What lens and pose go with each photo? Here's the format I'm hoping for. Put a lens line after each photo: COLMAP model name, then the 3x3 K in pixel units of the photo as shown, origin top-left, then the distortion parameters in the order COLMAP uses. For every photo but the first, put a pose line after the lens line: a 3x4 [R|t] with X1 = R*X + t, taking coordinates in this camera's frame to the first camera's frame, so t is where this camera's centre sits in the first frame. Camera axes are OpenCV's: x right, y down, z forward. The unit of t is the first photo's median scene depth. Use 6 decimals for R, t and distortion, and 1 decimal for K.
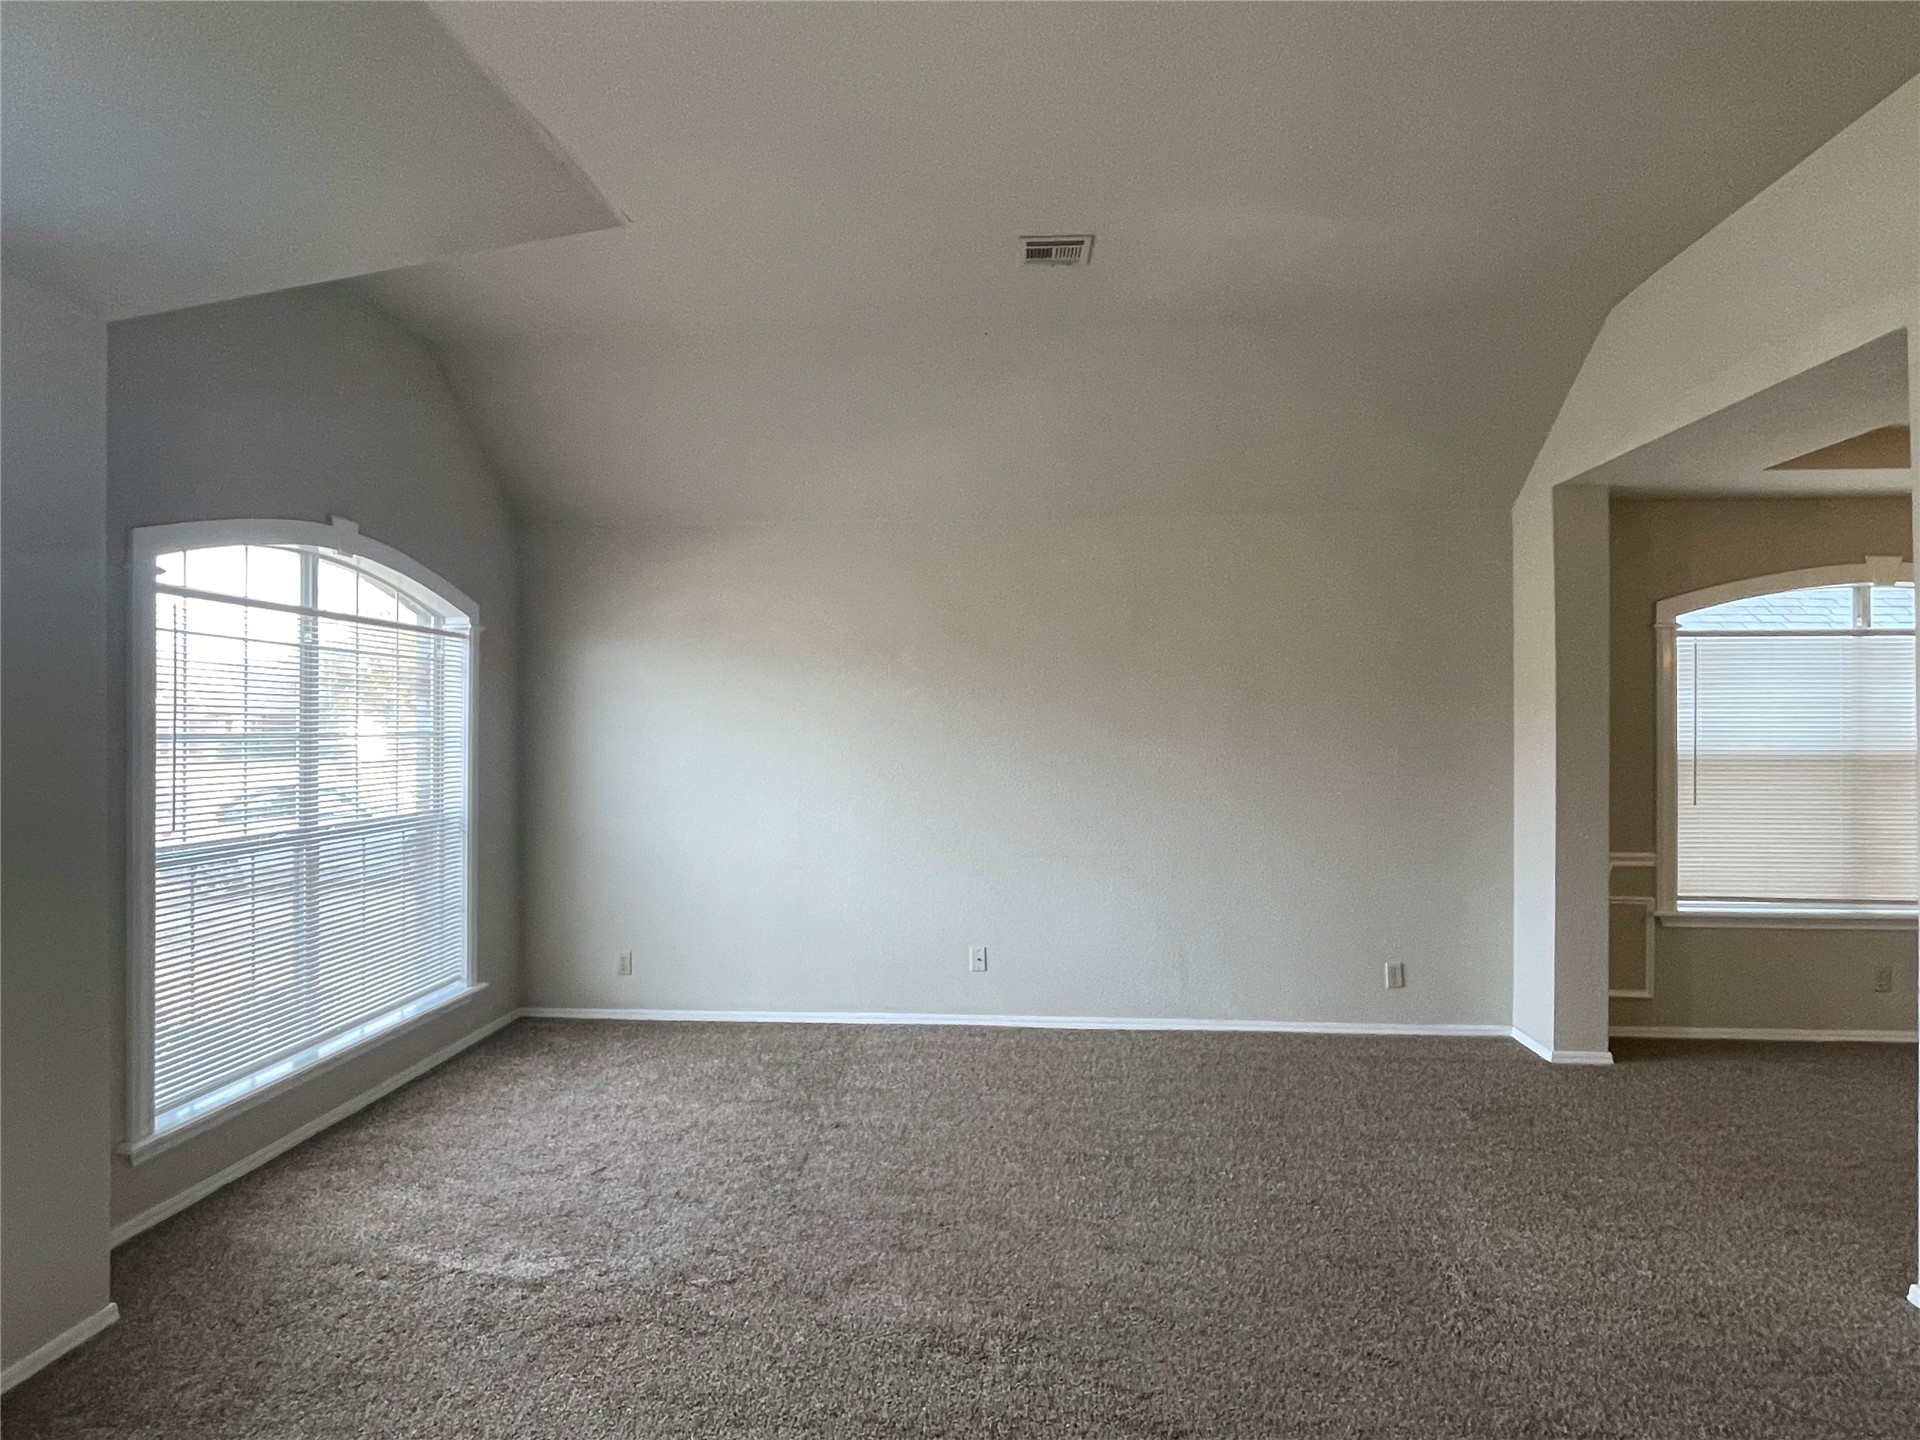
lens RADIAL K [[1142.0, 0, 952.9], [0, 1142.0, 723.1], [0, 0, 1]] dist [0.005255, -0.009941]
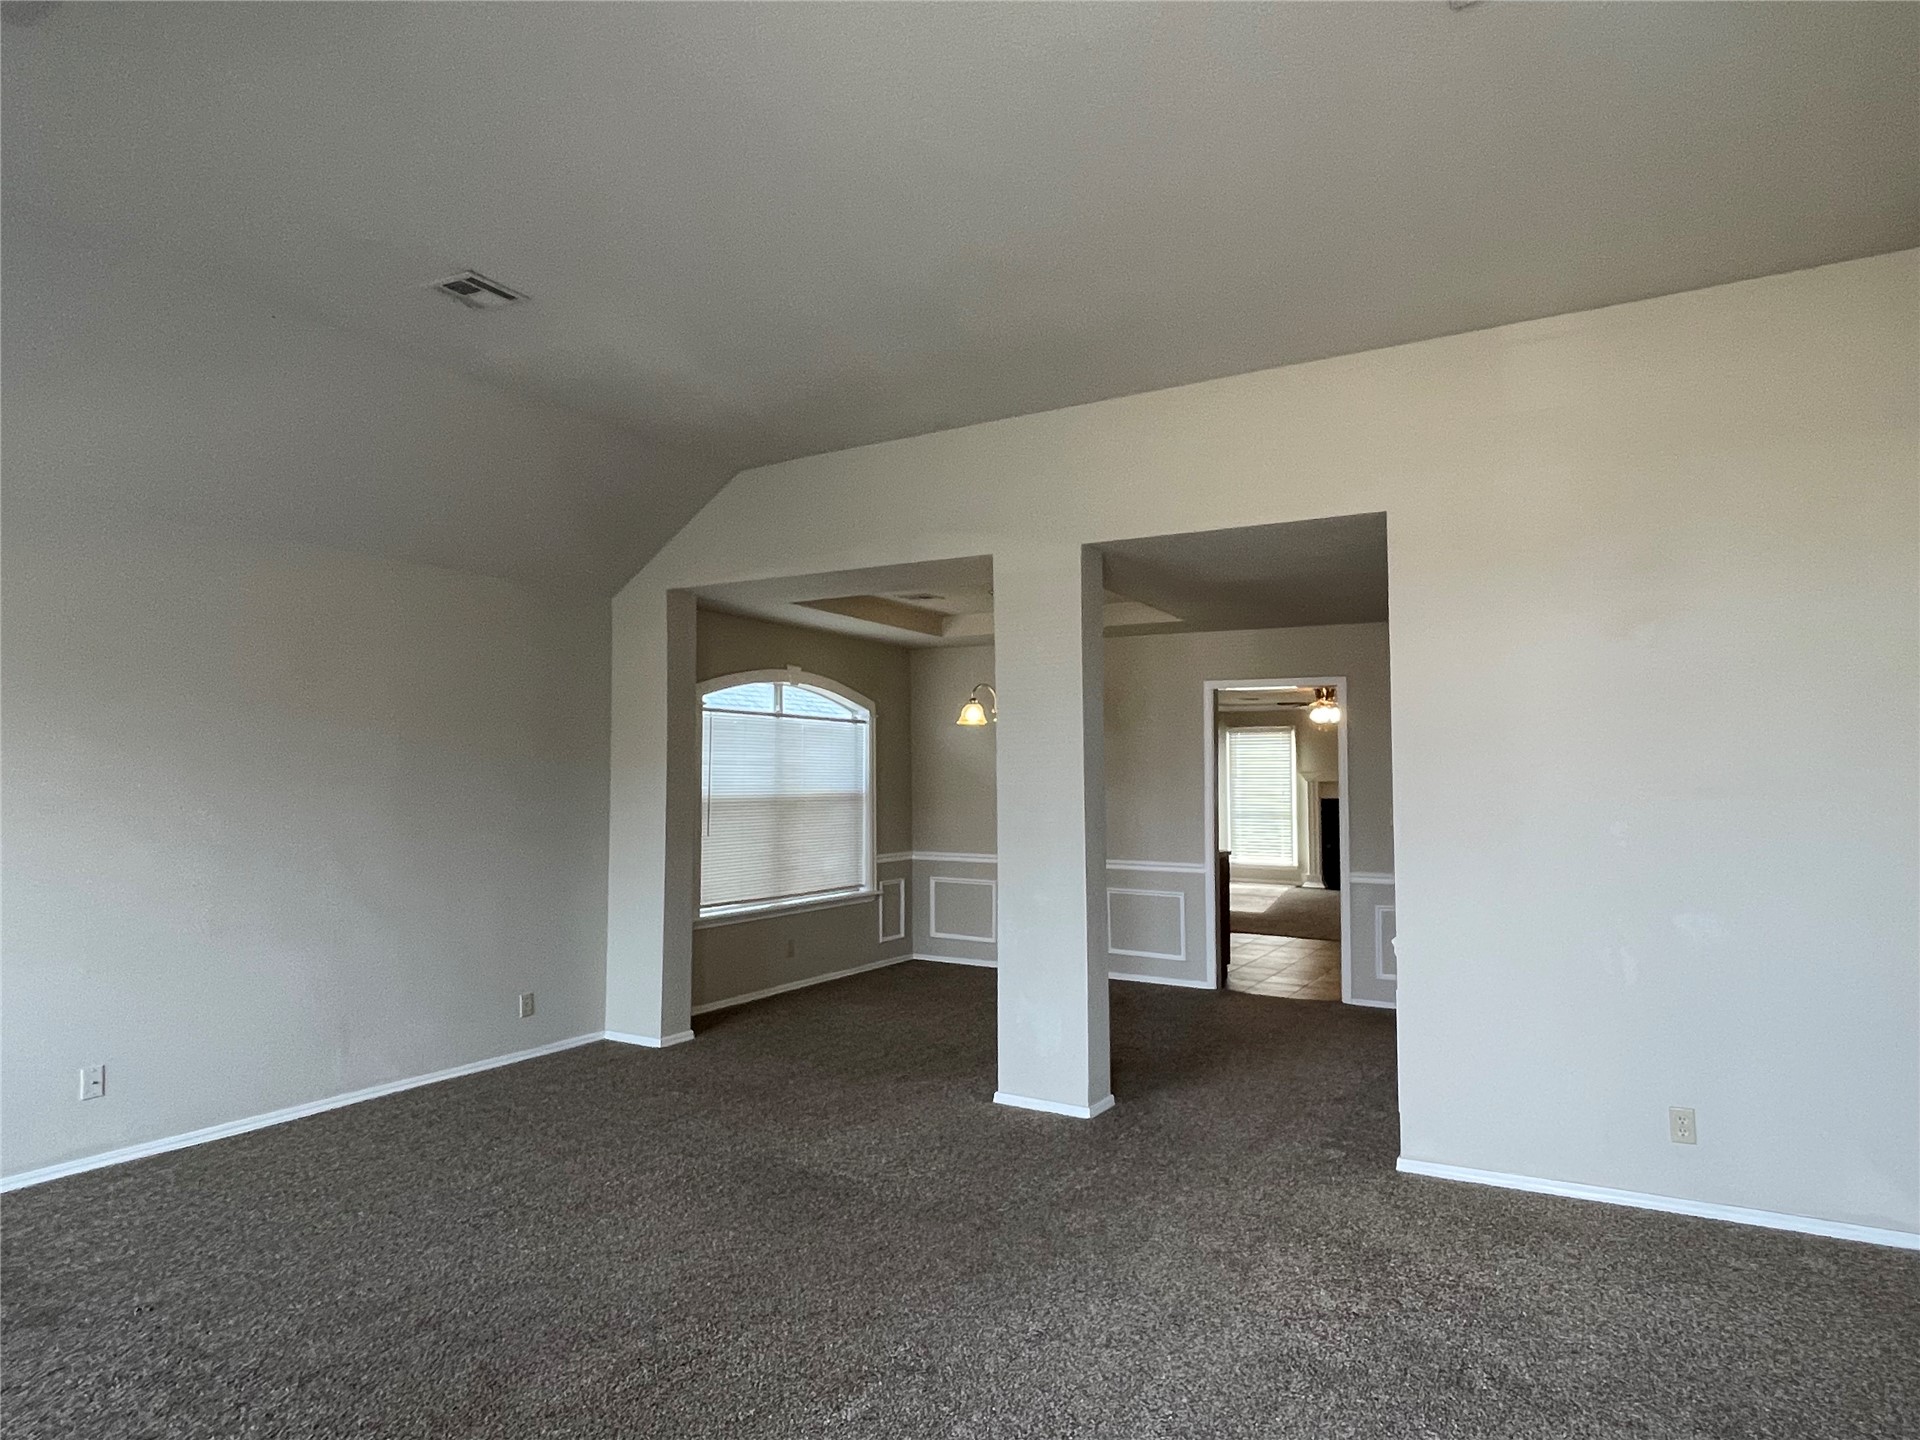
lens RADIAL K [[1142.0, 0, 963.8], [0, 1142.0, 739.4], [0, 0, 1]] dist [0.005255, -0.009941]
pose [[0.430485, 0.031489, 0.902048, -0.524387], [-0.002782, 0.999433, -0.033560, 0.001787], [-0.902593, 0.011937, 0.430329, 0.177418]]
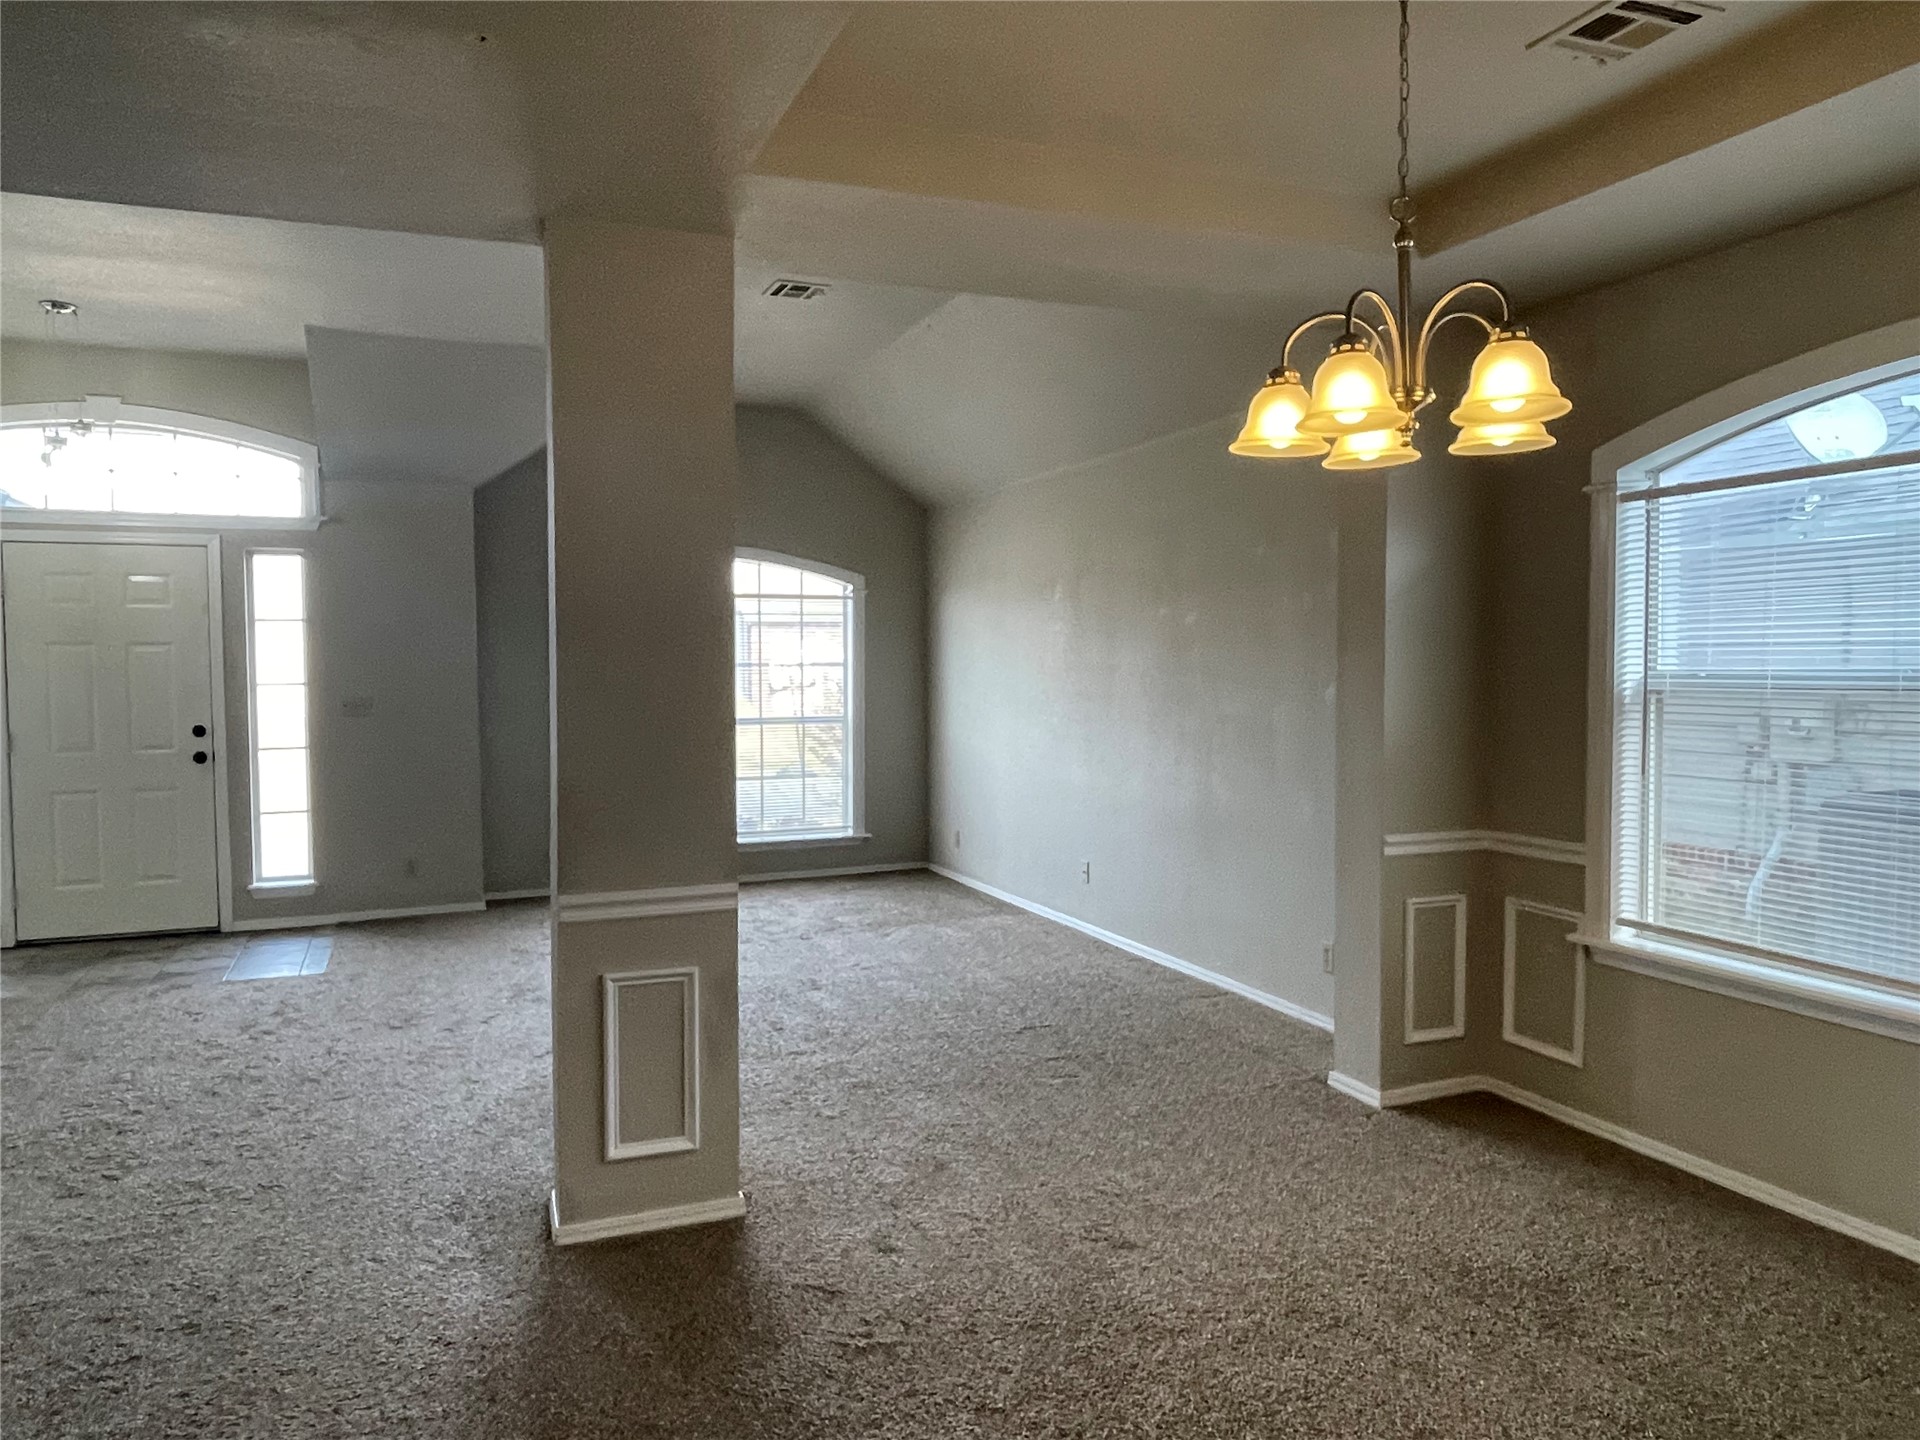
lens RADIAL K [[1292.8, 0, 958.7], [0, 1292.8, 727.6], [0, 0, 1]] dist [0.008549, -0.017234]
pose [[0.448716, 0.041200, -0.892724, 1.317694], [0.005513, 0.998790, 0.048867, 0.011948], [0.893657, -0.026849, 0.447946, 0.431005]]
